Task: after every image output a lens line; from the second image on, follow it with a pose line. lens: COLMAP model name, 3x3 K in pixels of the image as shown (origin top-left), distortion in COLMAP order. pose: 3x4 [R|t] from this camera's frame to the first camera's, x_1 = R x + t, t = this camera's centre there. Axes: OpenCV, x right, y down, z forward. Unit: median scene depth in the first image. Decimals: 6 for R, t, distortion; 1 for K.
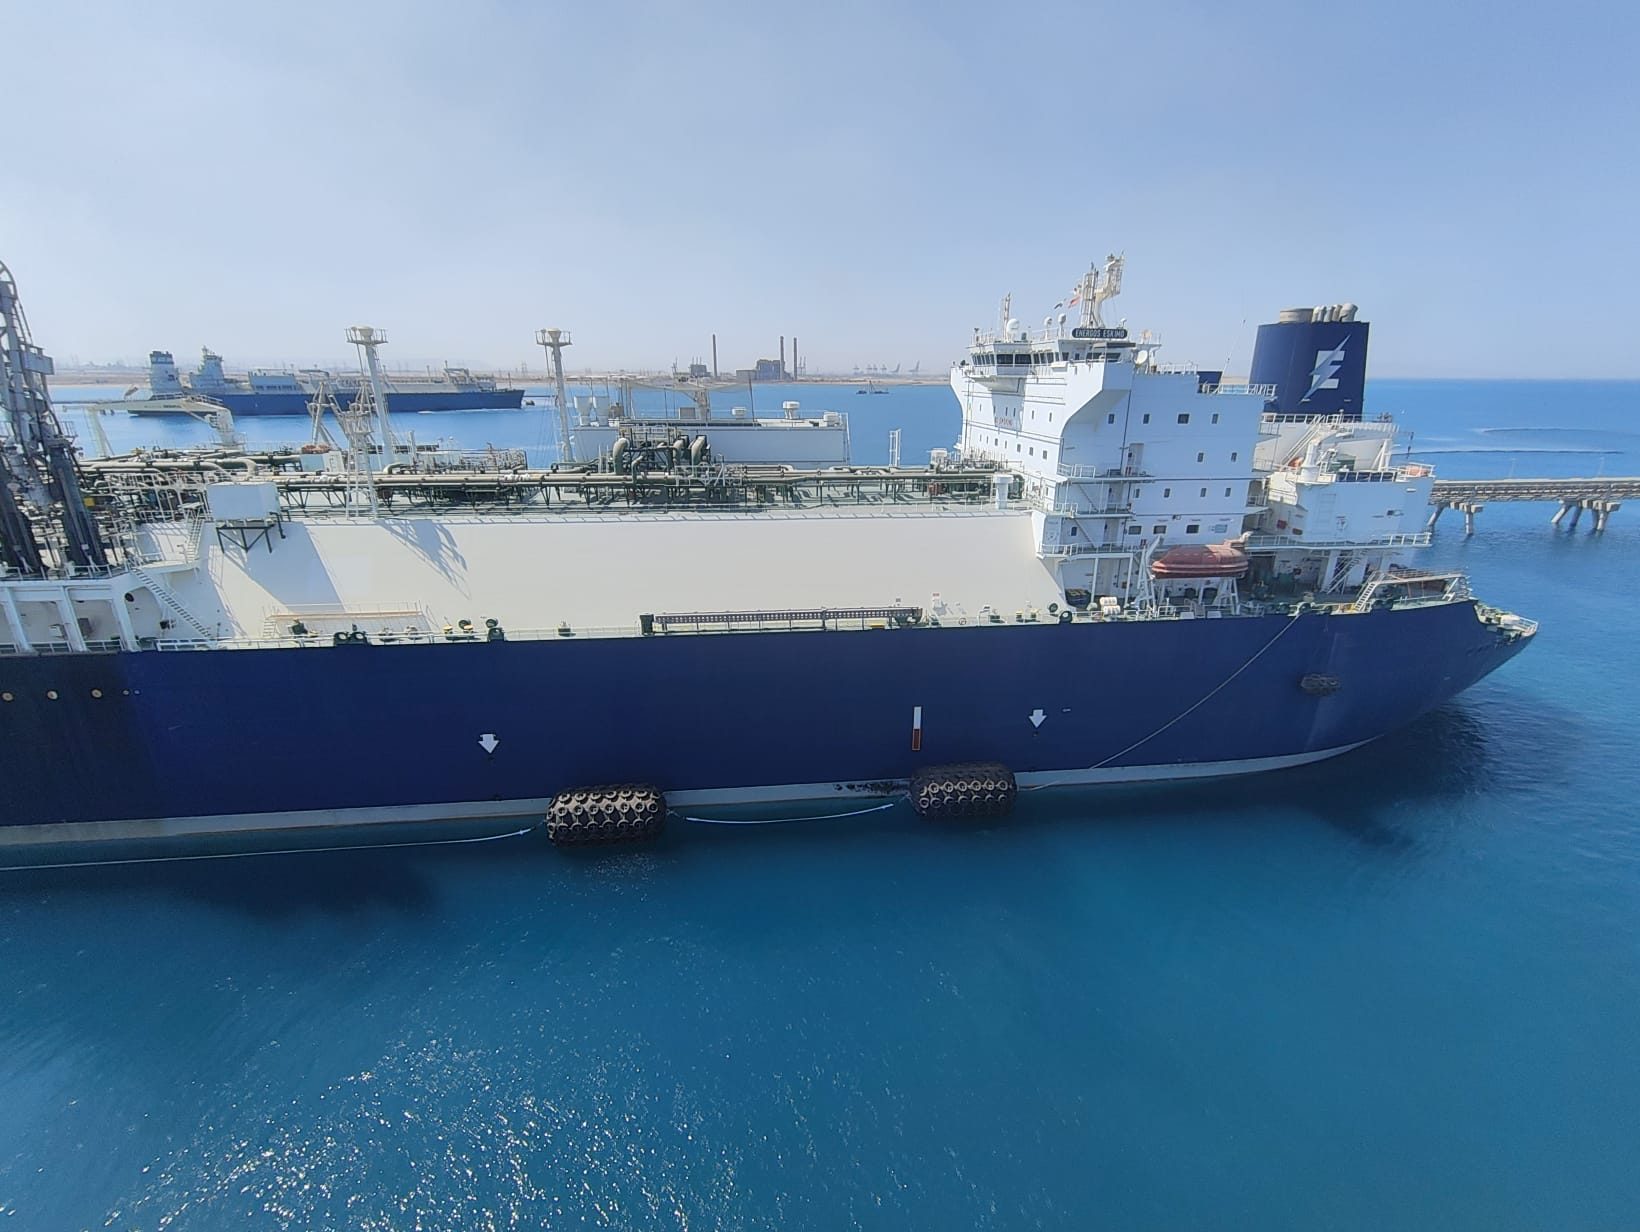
lens RADIAL K [[742.9, 0, 835.4], [0, 742.9, 609.8], [0, 0, 1]] dist [0.000397, -0.000453]
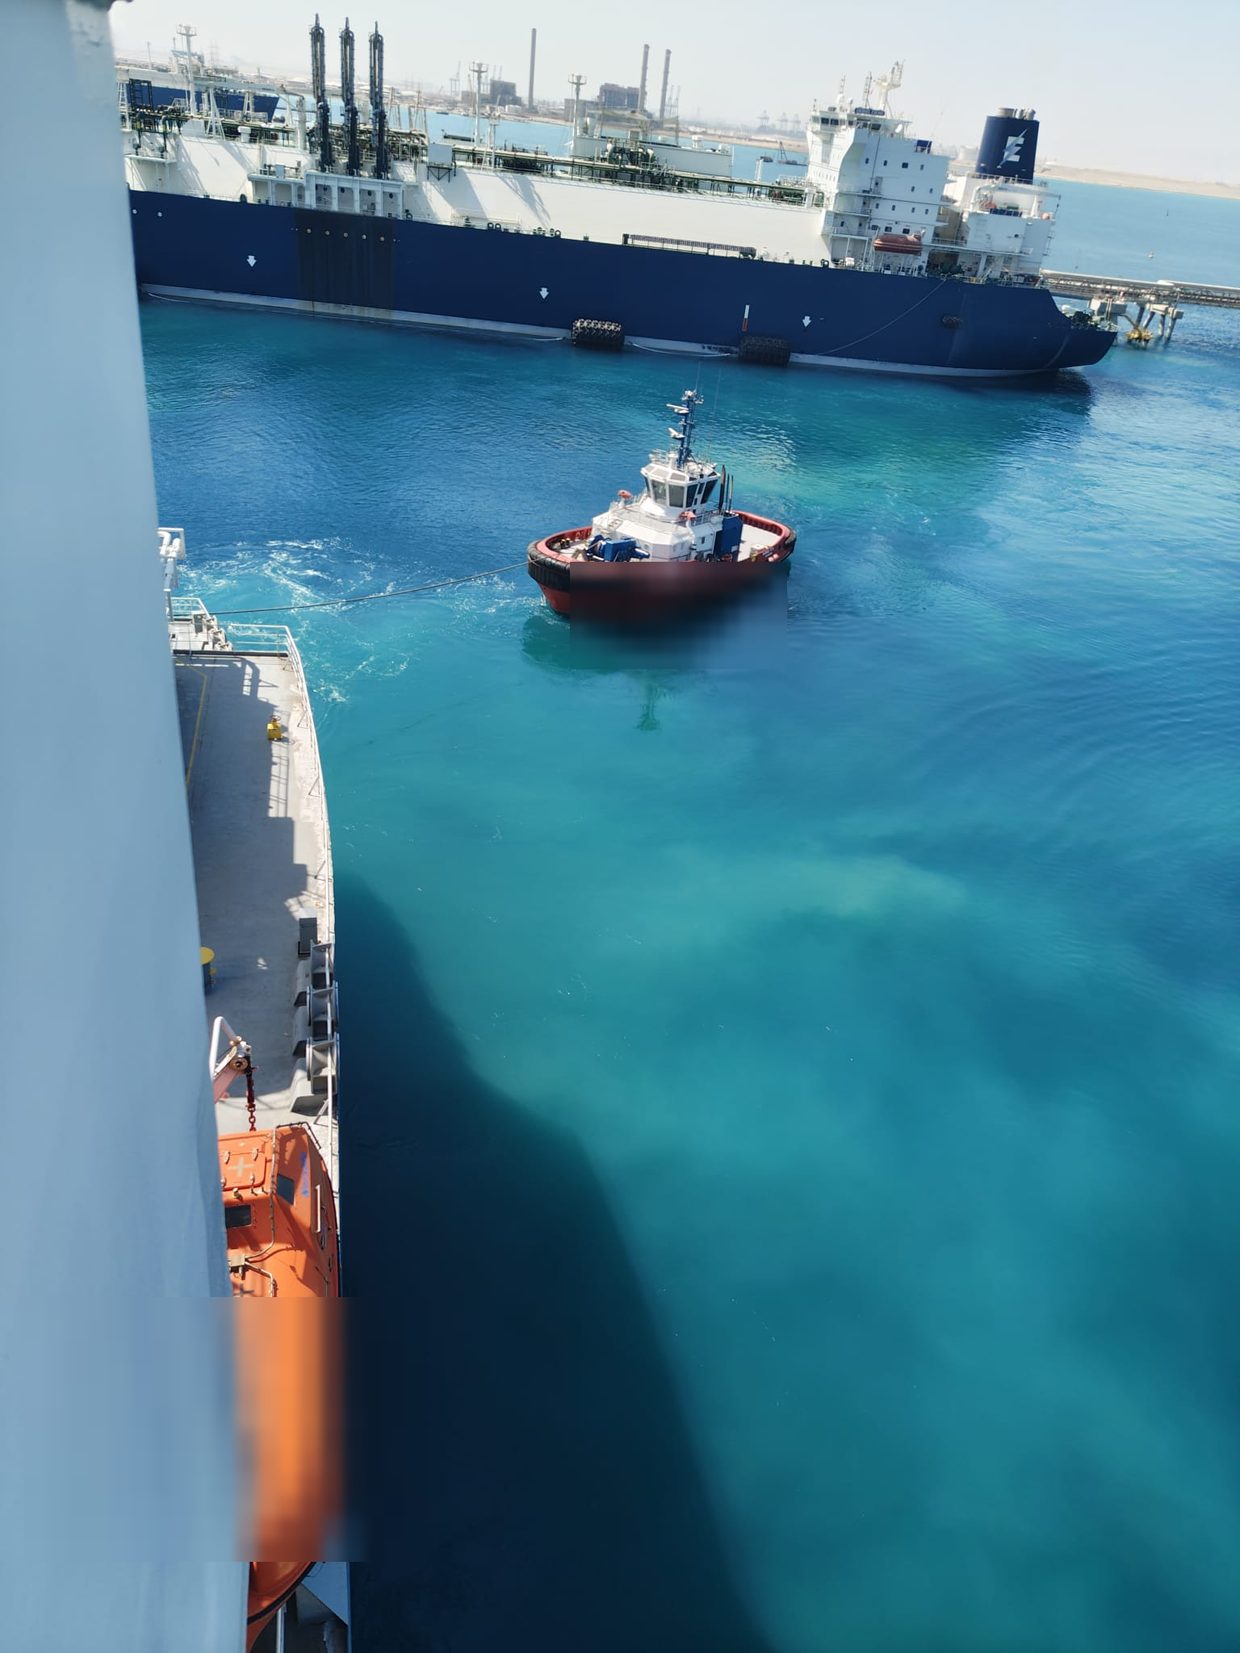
lens RADIAL K [[1213.2, 0, 620.0], [0, 1213.2, 826.5], [0, 0, 1]] dist [0.004035, 0.000951]
pose [[0.992289, 0.122992, -0.015317, -0.008393], [-0.116672, 0.968623, 0.219448, 0.798784], [0.041827, -0.215969, 0.975504, -2.475799]]
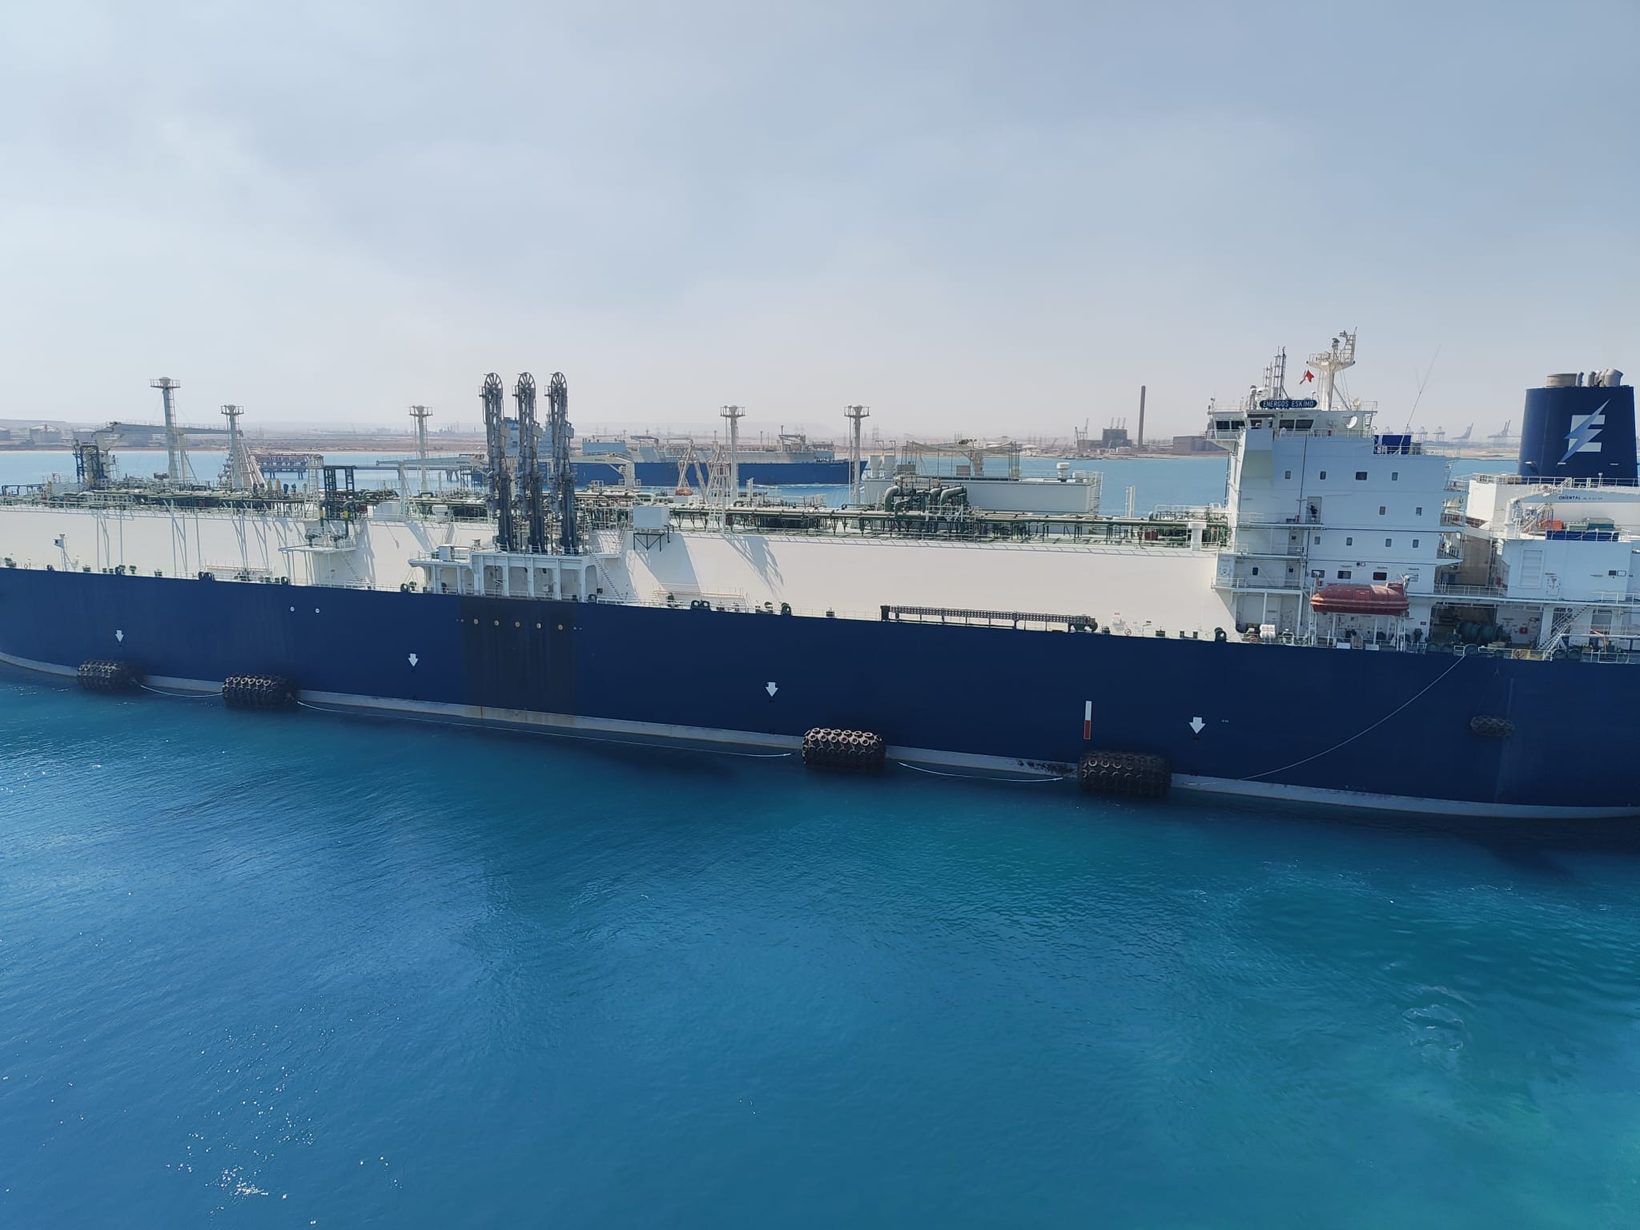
lens RADIAL K [[1148.4, 0, 785.9], [0, 1148.4, 622.2], [0, 0, 1]] dist [0.037612, -0.044069]
pose [[0.896863, 0.070874, -0.436594, 0.464847], [-0.136271, 0.983340, -0.120303, 0.288682], [0.420794, 0.167390, 0.891579, -0.885216]]
